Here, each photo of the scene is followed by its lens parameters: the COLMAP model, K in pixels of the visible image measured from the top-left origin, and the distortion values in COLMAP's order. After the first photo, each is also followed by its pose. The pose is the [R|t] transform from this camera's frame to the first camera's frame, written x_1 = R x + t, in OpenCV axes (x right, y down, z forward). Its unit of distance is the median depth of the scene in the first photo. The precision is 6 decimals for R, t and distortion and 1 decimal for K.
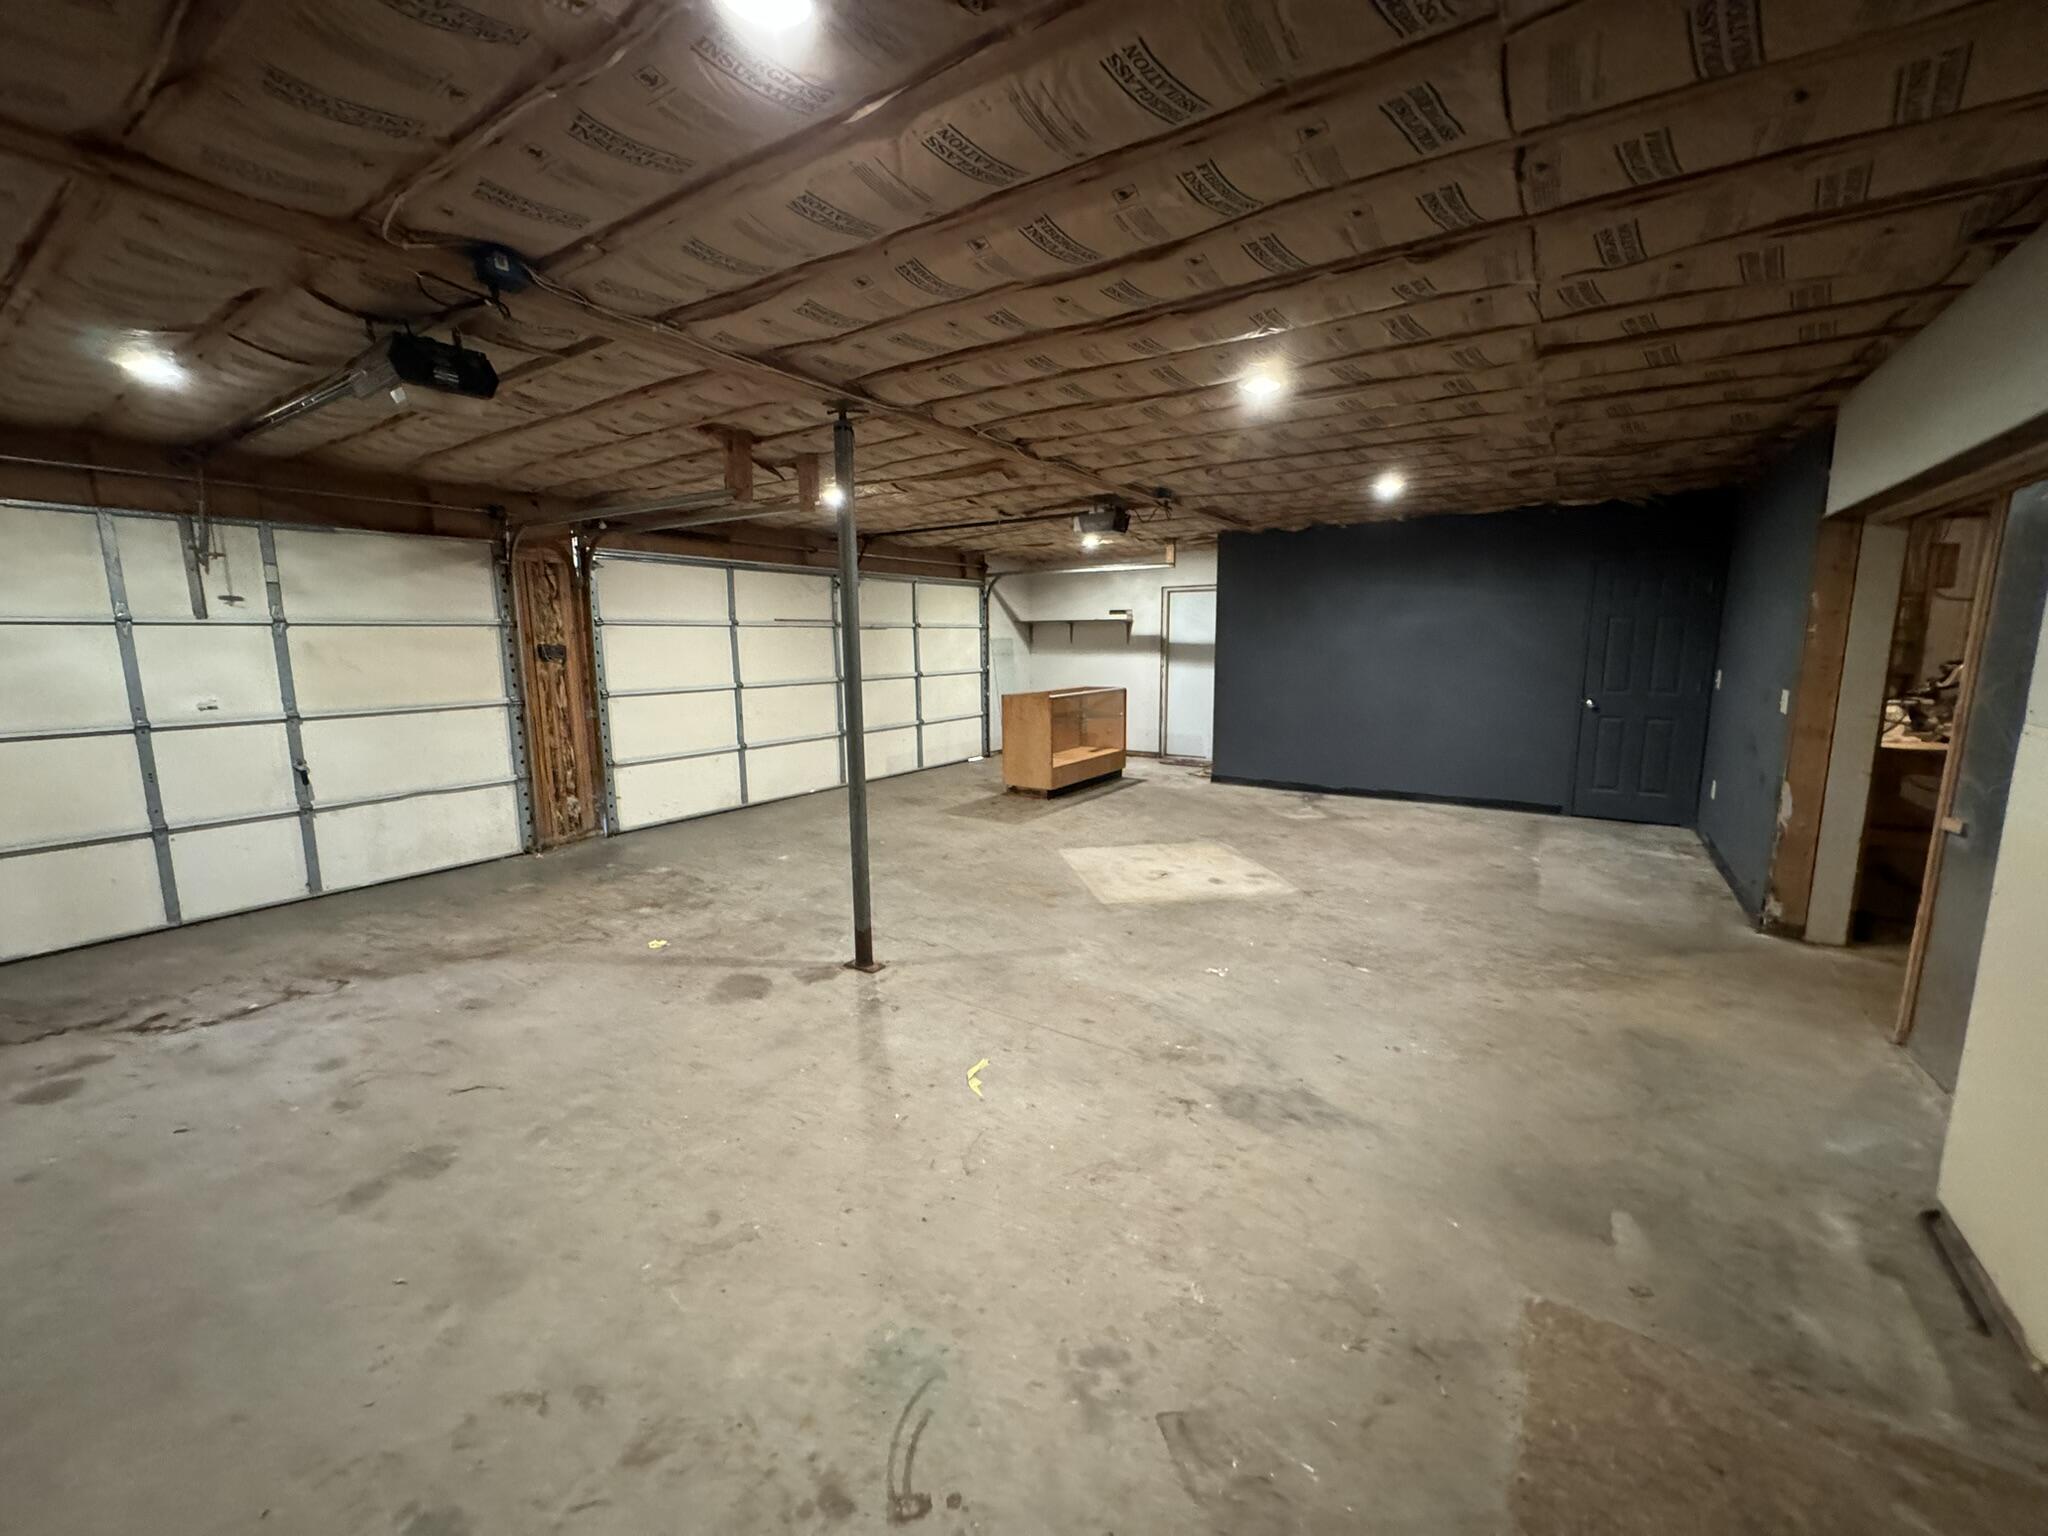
lens RADIAL K [[824.4, 0, 1018.2], [0, 824.4, 770.6], [0, 0, 1]] dist [-0.001833, 0.000126]
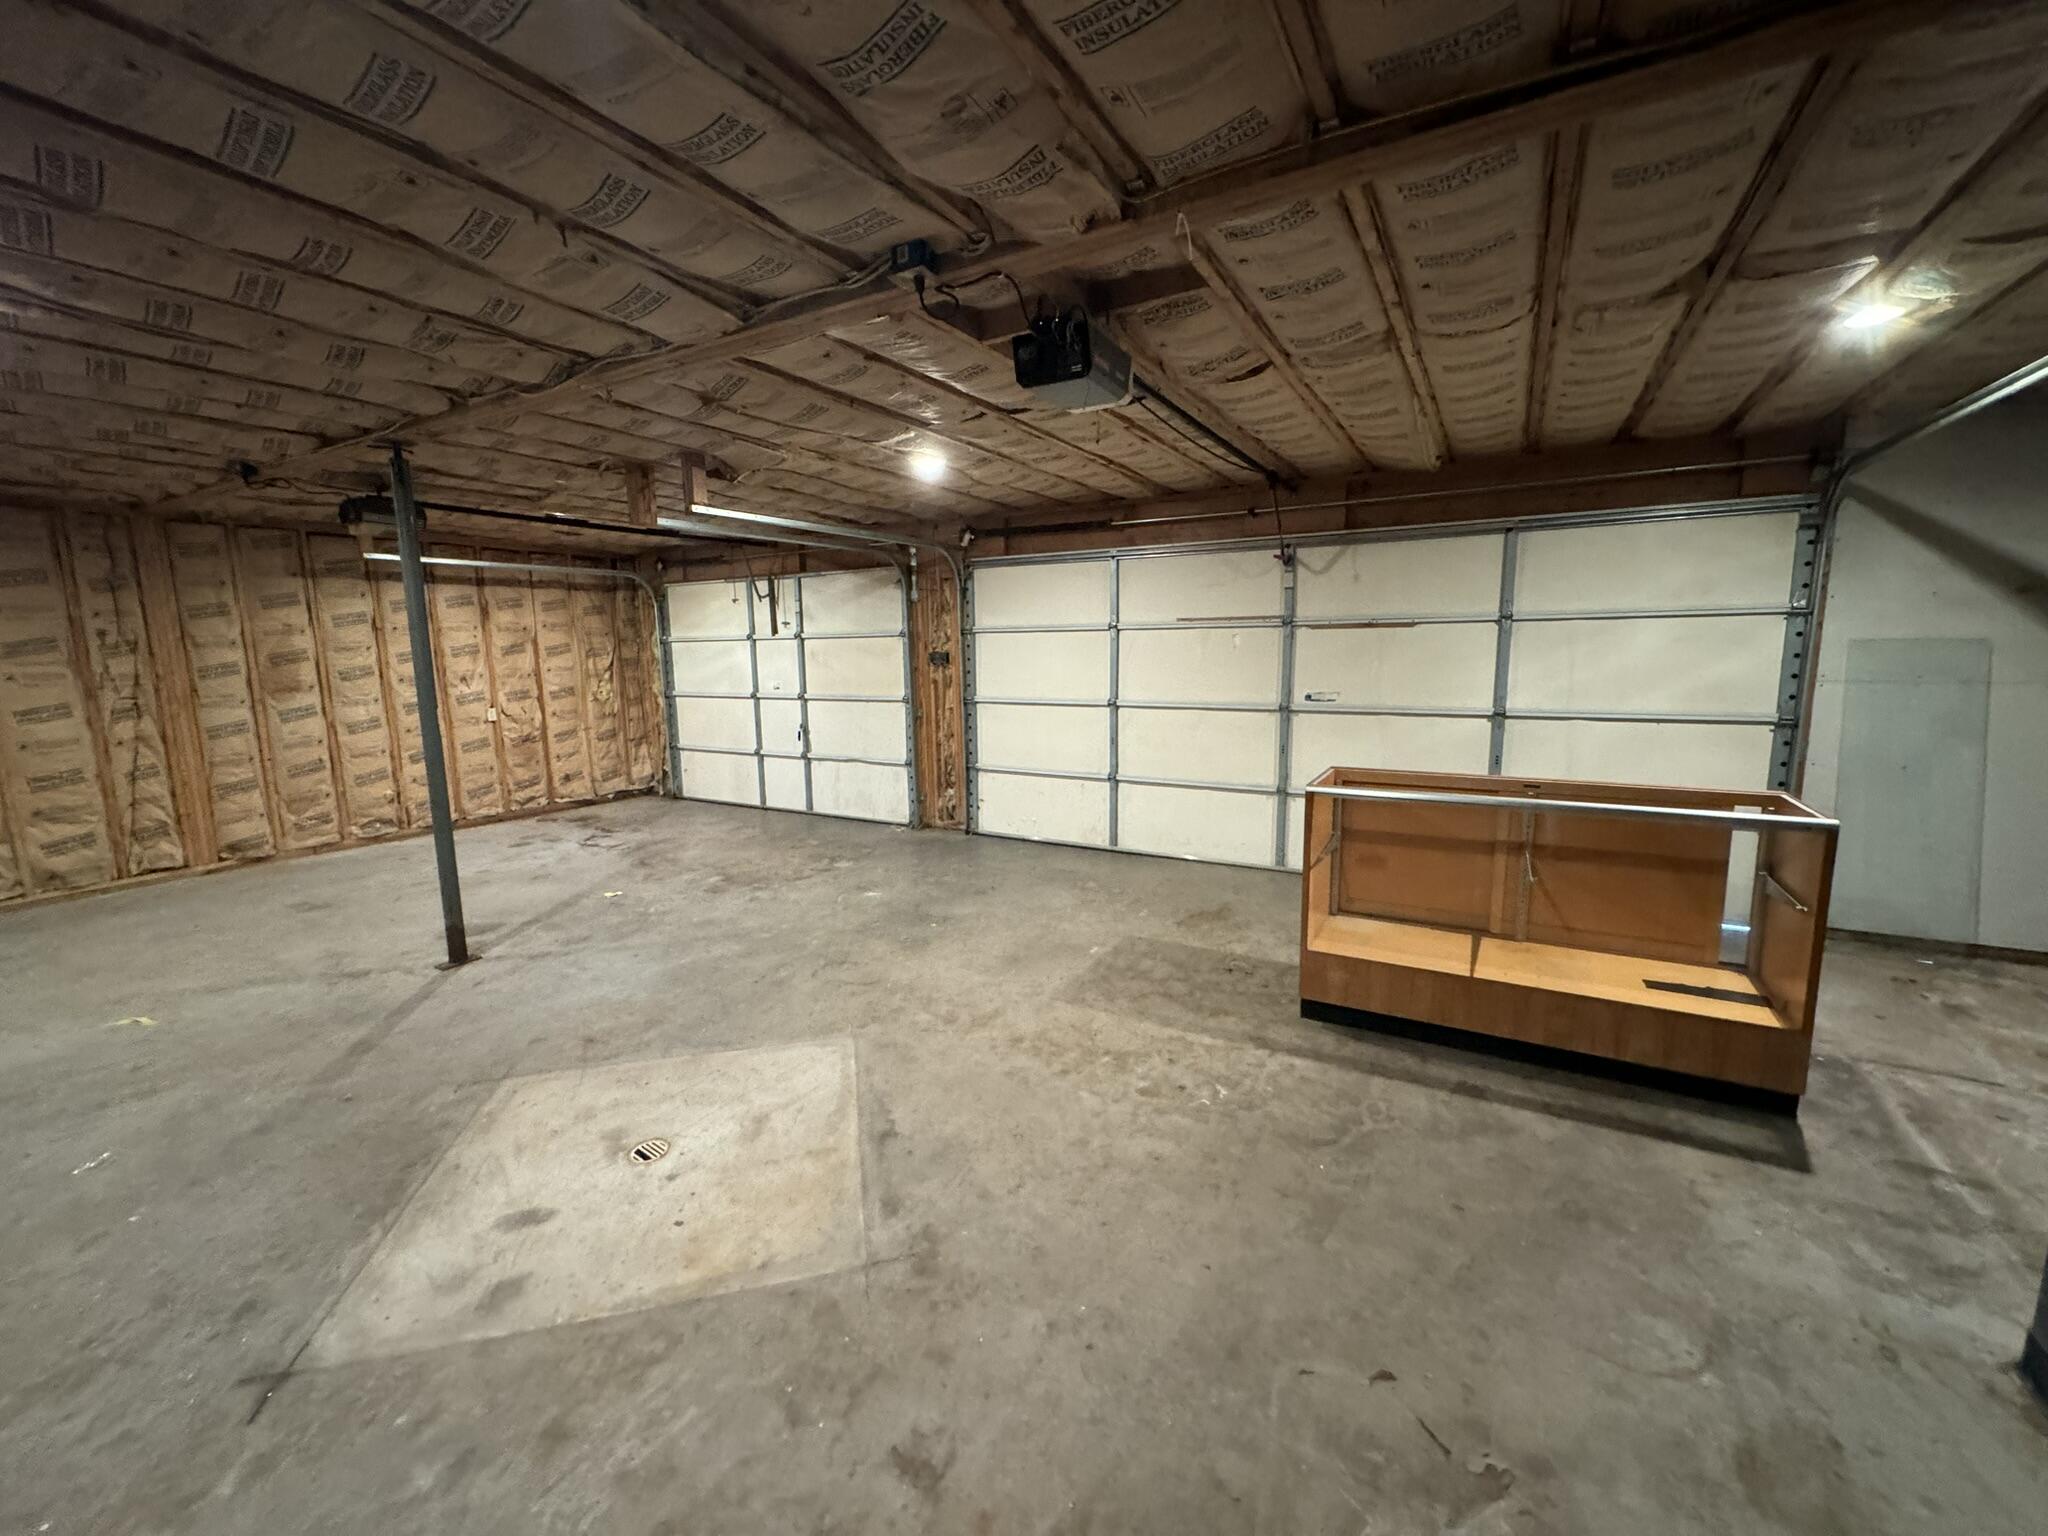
lens RADIAL K [[819.0, 0, 1023.2], [0, 819.0, 767.0], [0, 0, 1]] dist [-0.001998, -0.000030]
pose [[0.064010, 0.153810, -0.986025, 0.613320], [-0.145806, 0.978890, 0.143231, -0.190868], [0.987240, 0.134600, 0.085085, 1.128733]]
